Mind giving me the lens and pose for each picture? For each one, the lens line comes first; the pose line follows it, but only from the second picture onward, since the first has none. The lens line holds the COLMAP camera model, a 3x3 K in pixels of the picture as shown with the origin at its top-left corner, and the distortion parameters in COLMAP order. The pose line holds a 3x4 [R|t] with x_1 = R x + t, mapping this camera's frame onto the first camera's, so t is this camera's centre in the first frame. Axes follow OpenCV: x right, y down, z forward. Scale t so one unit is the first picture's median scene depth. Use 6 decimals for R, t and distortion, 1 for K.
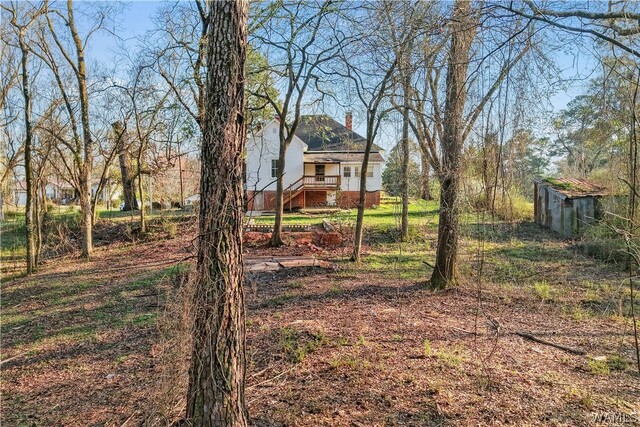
lens RADIAL K [[451.9, 0, 320.0], [0, 451.9, 213.5], [0, 0, 1]] dist [-0.001301, -0.001177]
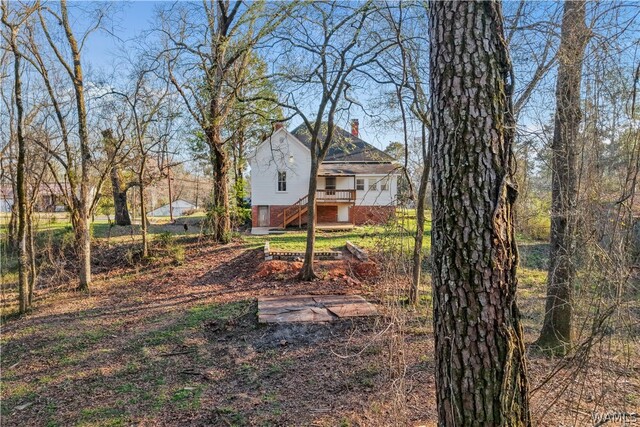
lens RADIAL K [[449.6, 0, 293.3], [0, 449.6, 211.6], [0, 0, 1]] dist [0.006154, 0.000540]
pose [[0.999970, 0.000032, 0.007721, -0.110458], [-0.000006, 0.999994, -0.003346, -0.046572], [-0.007721, 0.003346, 0.999965, 0.113318]]
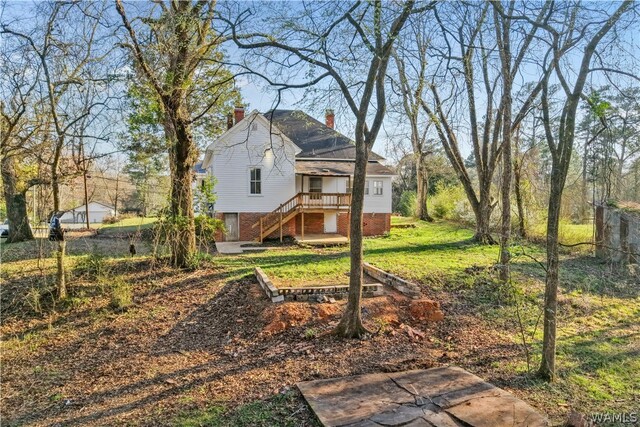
lens RADIAL K [[439.9, 0, 320.0], [0, 439.9, 213.5], [0, 0, 1]] dist [-0.022041, -0.003200]
pose [[0.968284, 0.000109, 0.249853, -0.226916], [0.000876, 0.999992, -0.003834, -0.062270], [-0.249852, 0.003931, 0.968276, 0.415305]]
